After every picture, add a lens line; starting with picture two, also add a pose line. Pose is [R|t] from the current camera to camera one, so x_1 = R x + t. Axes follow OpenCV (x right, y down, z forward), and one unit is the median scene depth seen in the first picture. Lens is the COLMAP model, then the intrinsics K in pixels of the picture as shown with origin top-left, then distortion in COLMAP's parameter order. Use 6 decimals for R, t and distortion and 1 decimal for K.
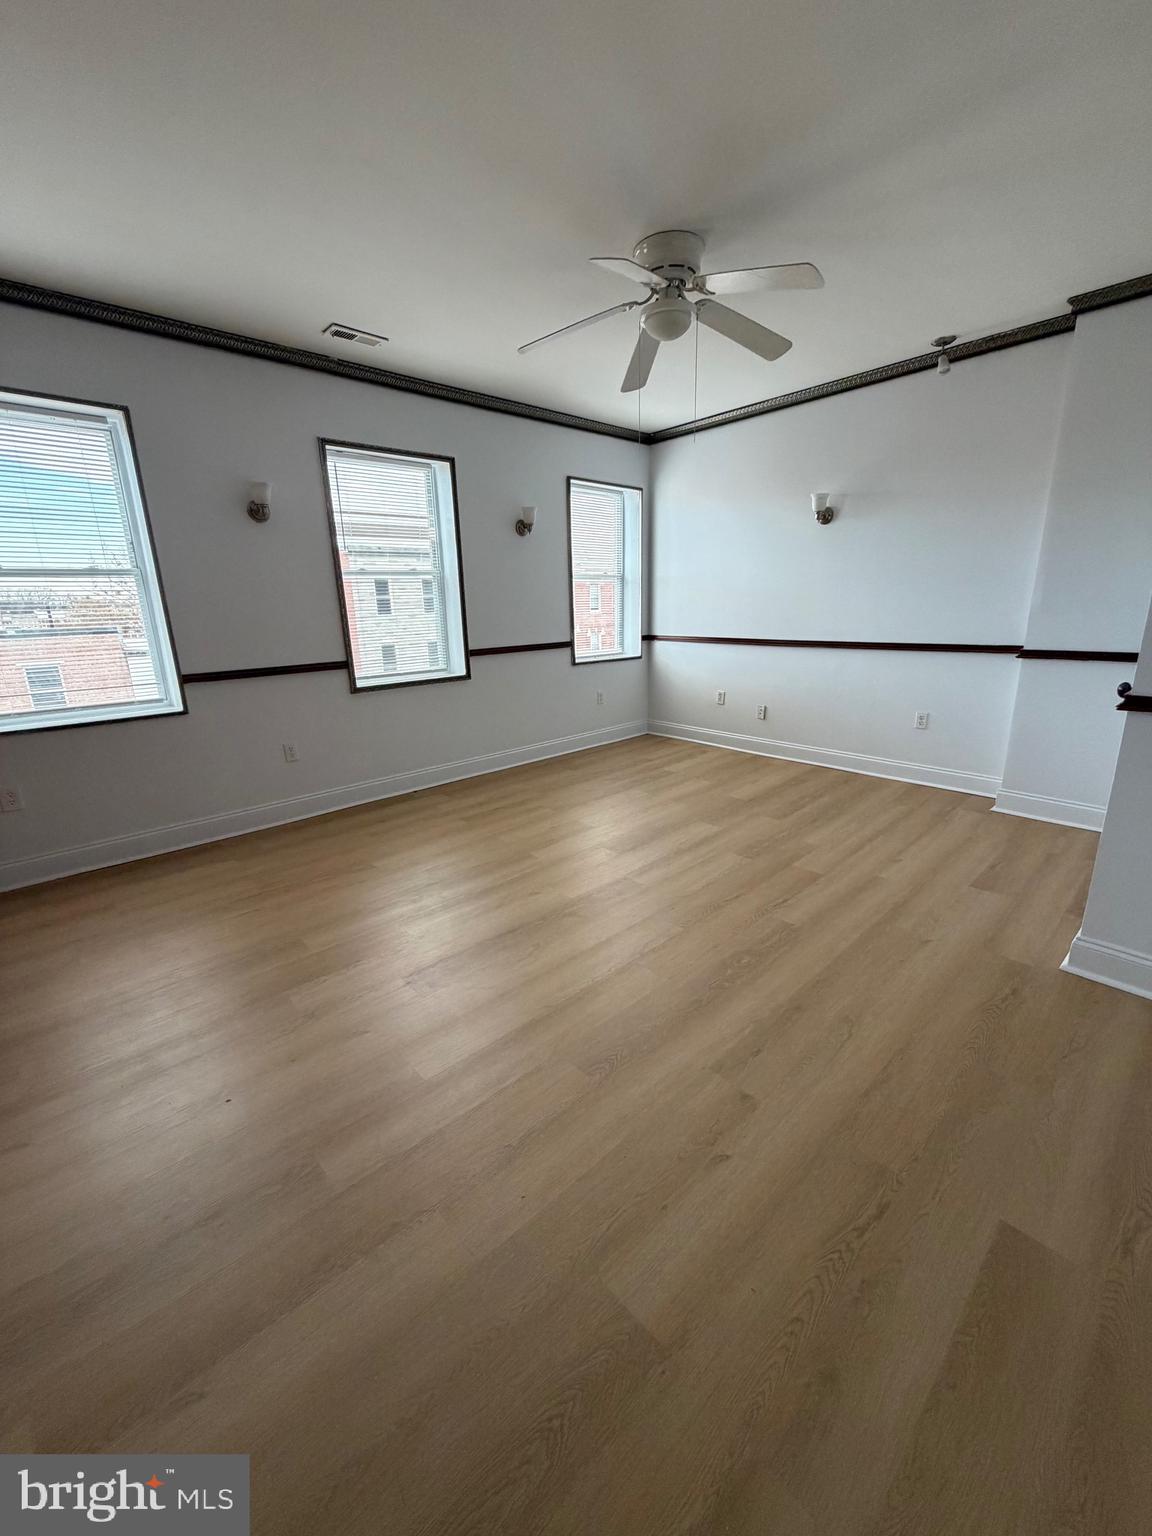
lens RADIAL K [[613.8, 0, 579.5], [0, 613.8, 765.0], [0, 0, 1]] dist [0.000655, 0.000357]
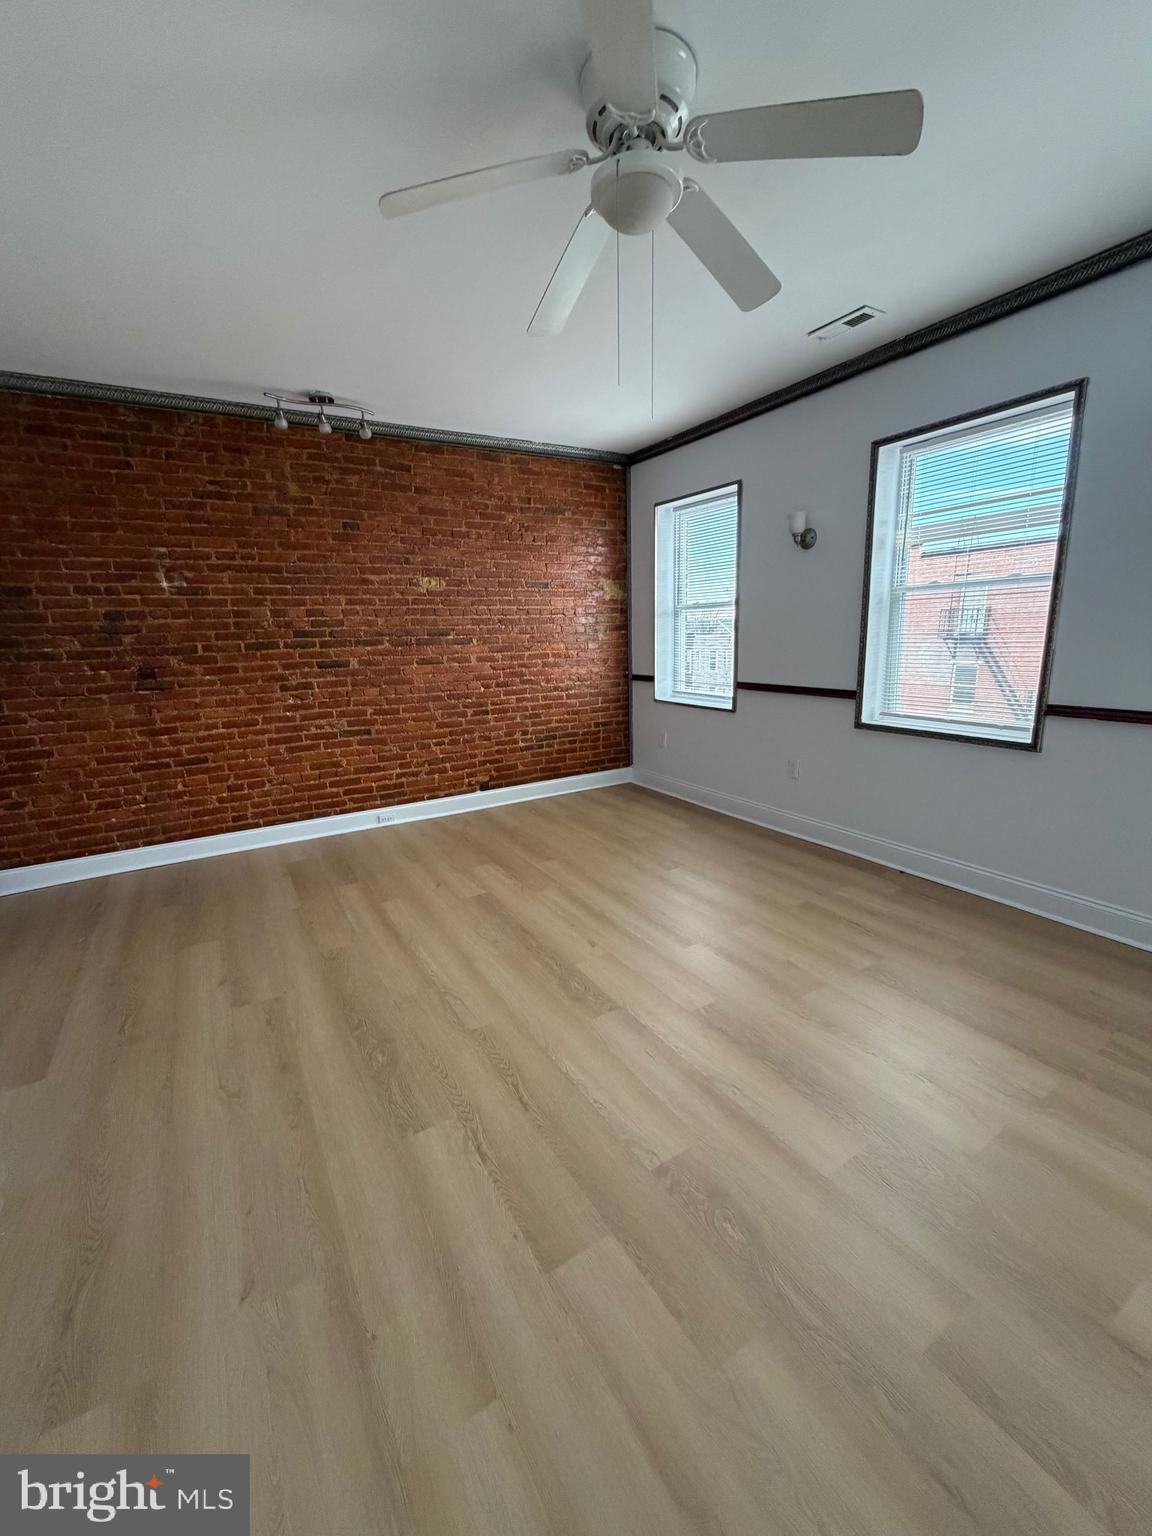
lens RADIAL K [[613.8, 0, 578.8], [0, 613.8, 771.3], [0, 0, 1]] dist [0.000655, 0.000357]
pose [[-0.204126, 0.248637, -0.946843, 0.672967], [-0.223486, 0.929831, 0.292350, -0.274208], [0.953093, 0.271283, -0.134236, 0.911385]]
